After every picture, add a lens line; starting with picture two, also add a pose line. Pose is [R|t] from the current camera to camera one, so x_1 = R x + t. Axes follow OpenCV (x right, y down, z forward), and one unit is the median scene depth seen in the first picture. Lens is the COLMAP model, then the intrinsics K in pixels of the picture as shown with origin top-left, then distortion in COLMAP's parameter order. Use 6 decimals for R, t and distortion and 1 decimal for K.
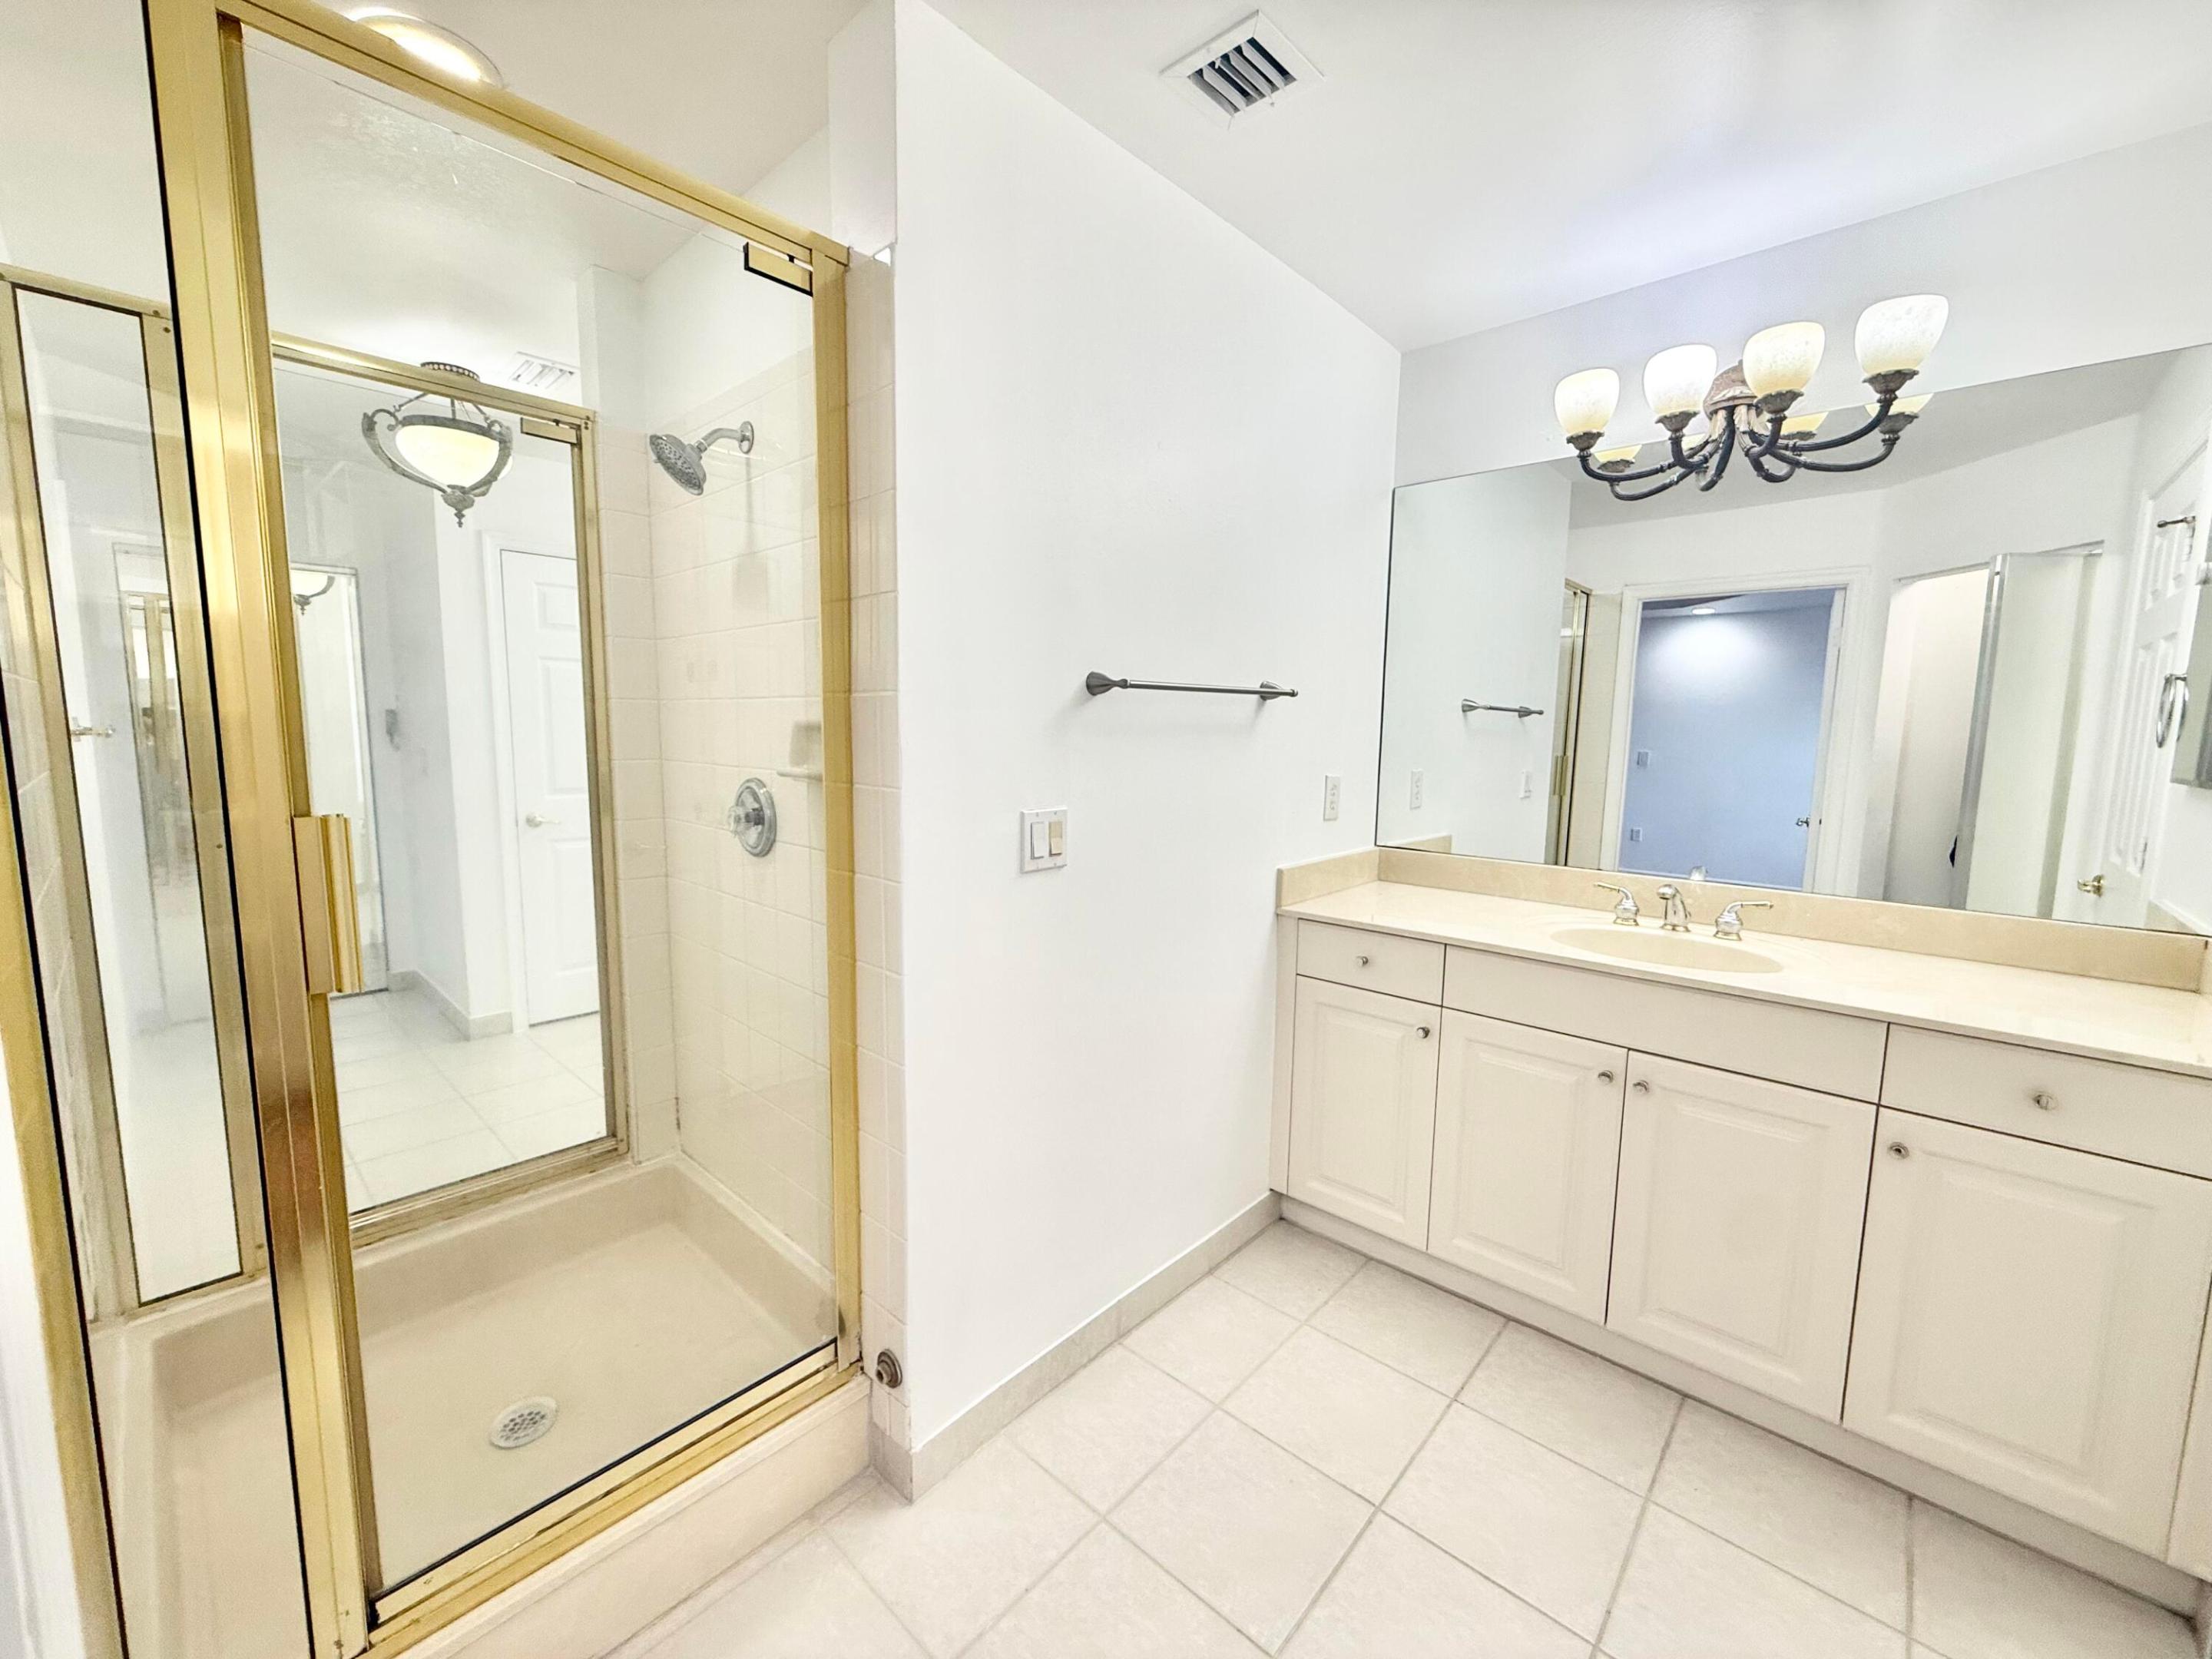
lens RADIAL K [[882.5, 0, 1105.1], [0, 882.5, 829.6], [0, 0, 1]] dist [0.001488, 0.000194]
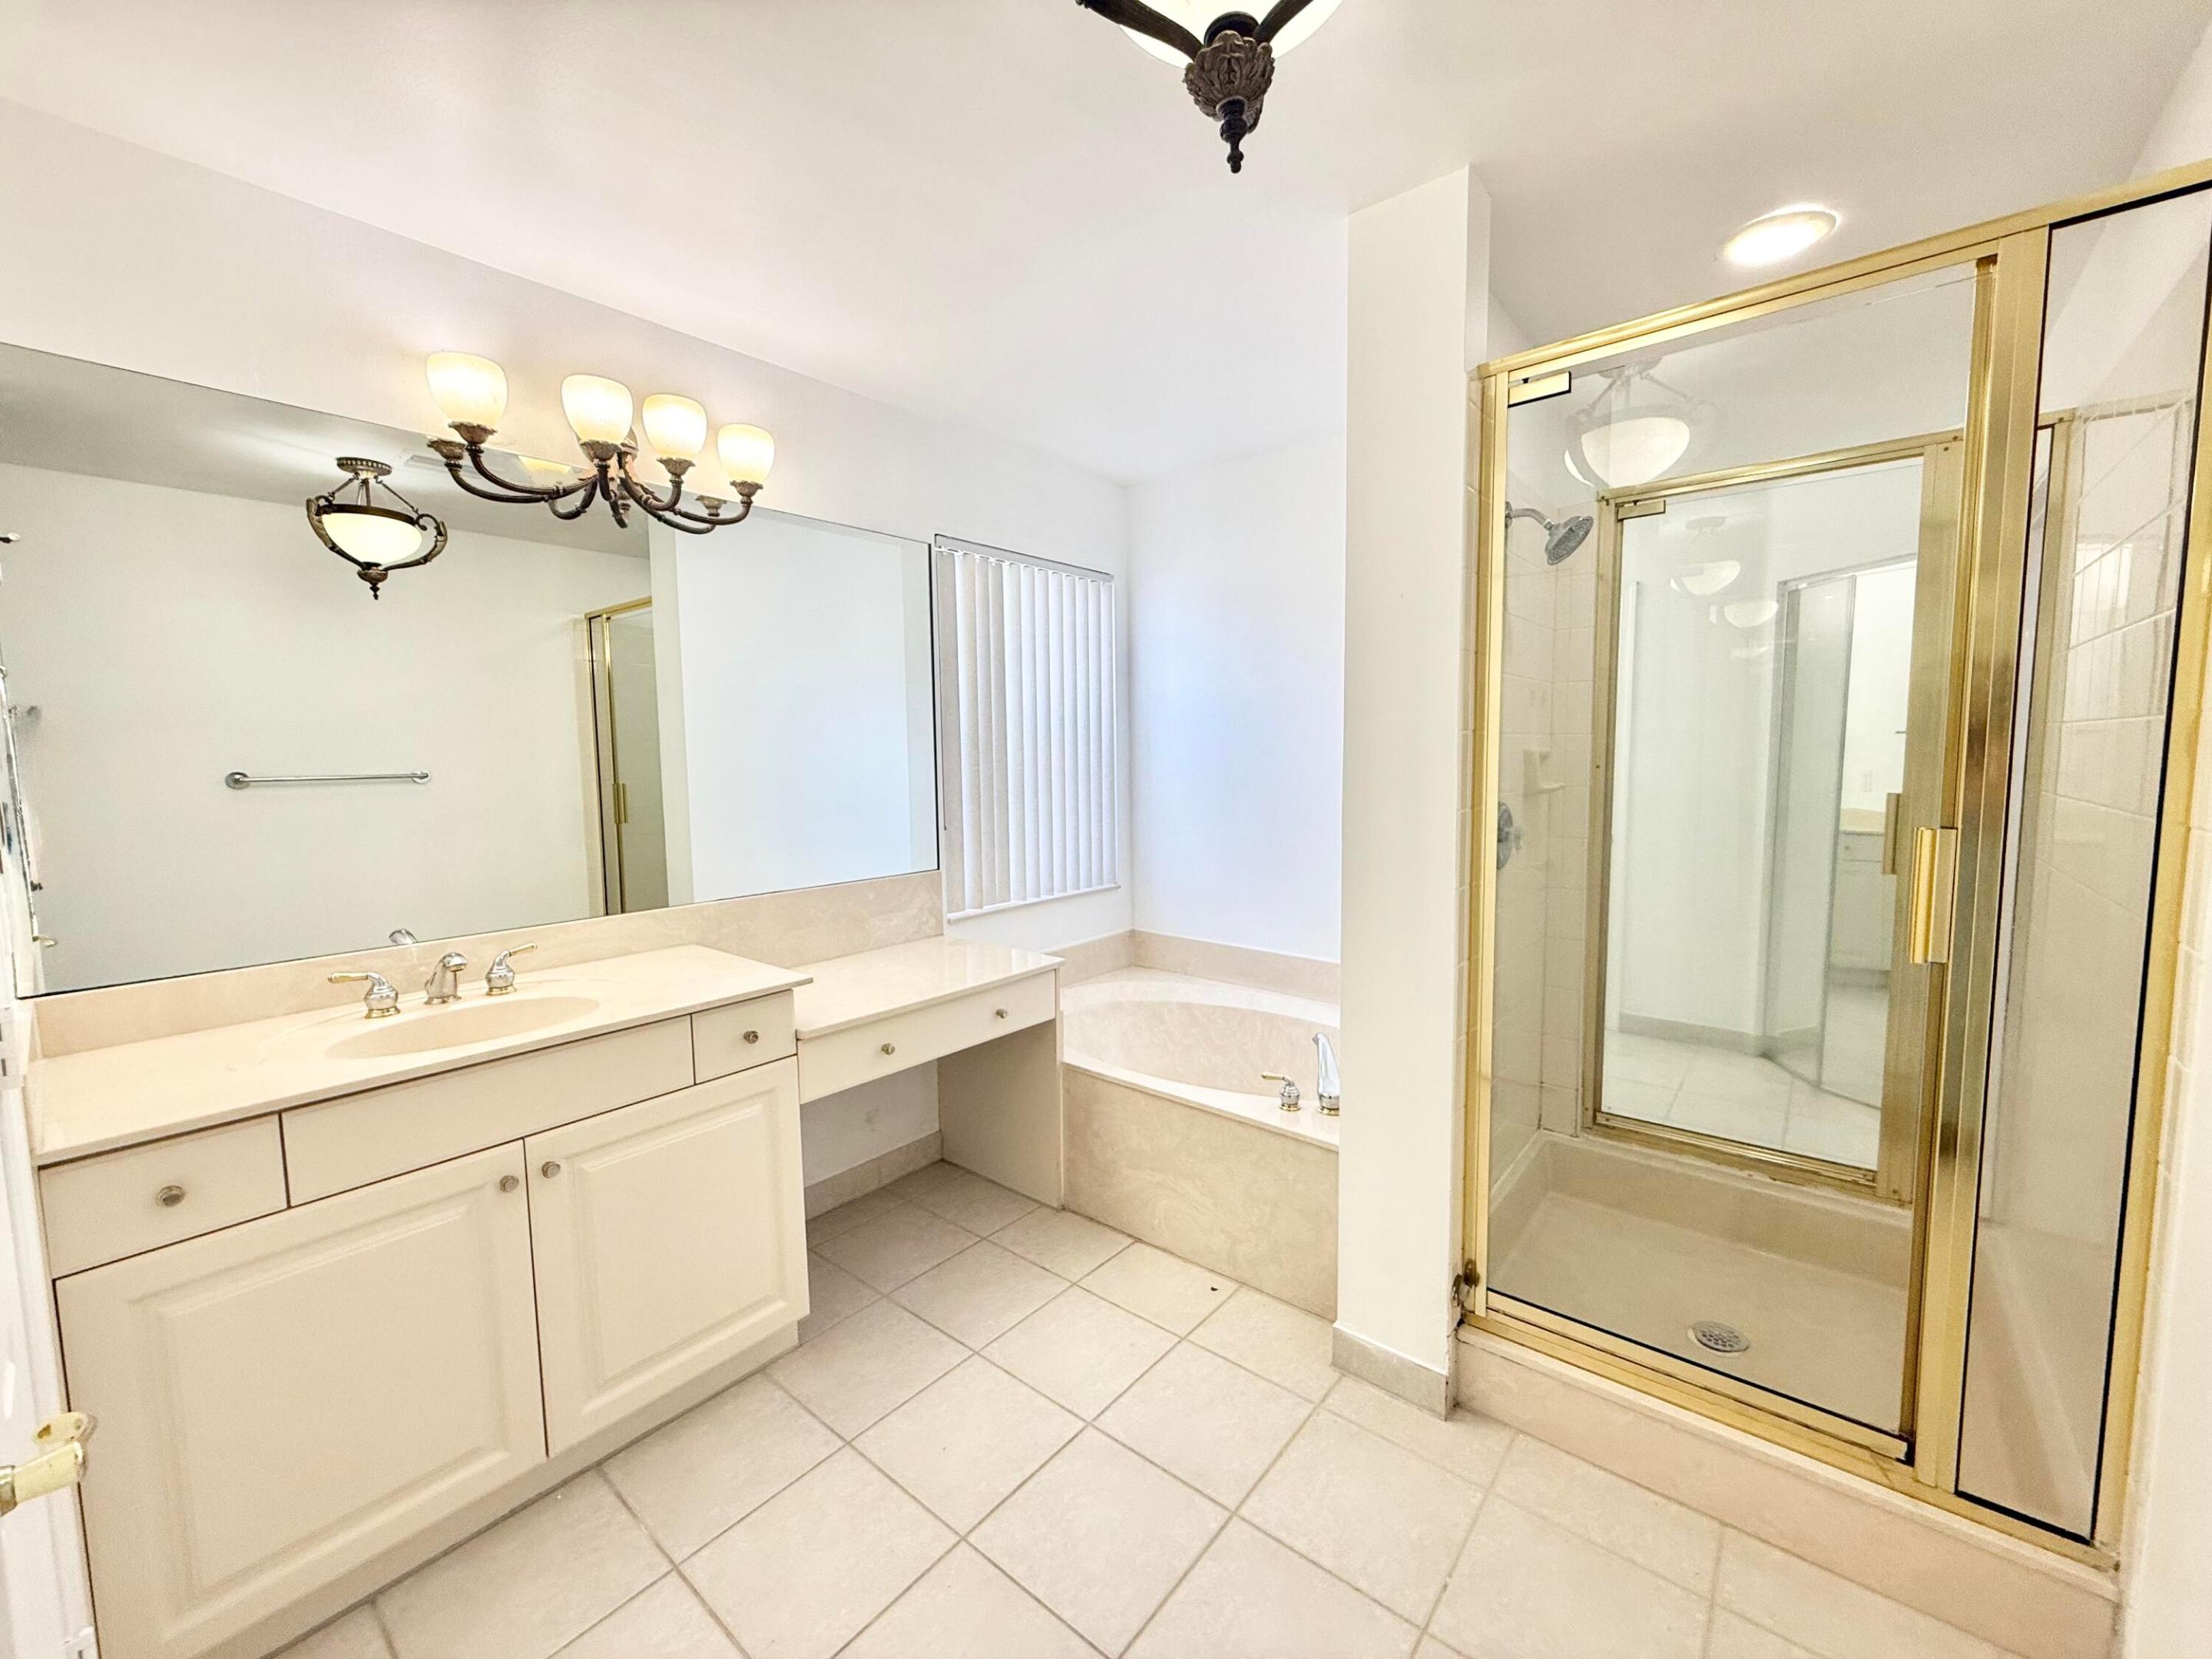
lens RADIAL K [[882.5, 0, 1104.7], [0, 882.5, 827.3], [0, 0, 1]] dist [0.001488, 0.000194]
pose [[-0.066071, -0.091486, 0.993612, -0.281958], [0.130932, 0.986383, 0.099526, -0.066405], [-0.989187, 0.136671, -0.053193, 0.430353]]
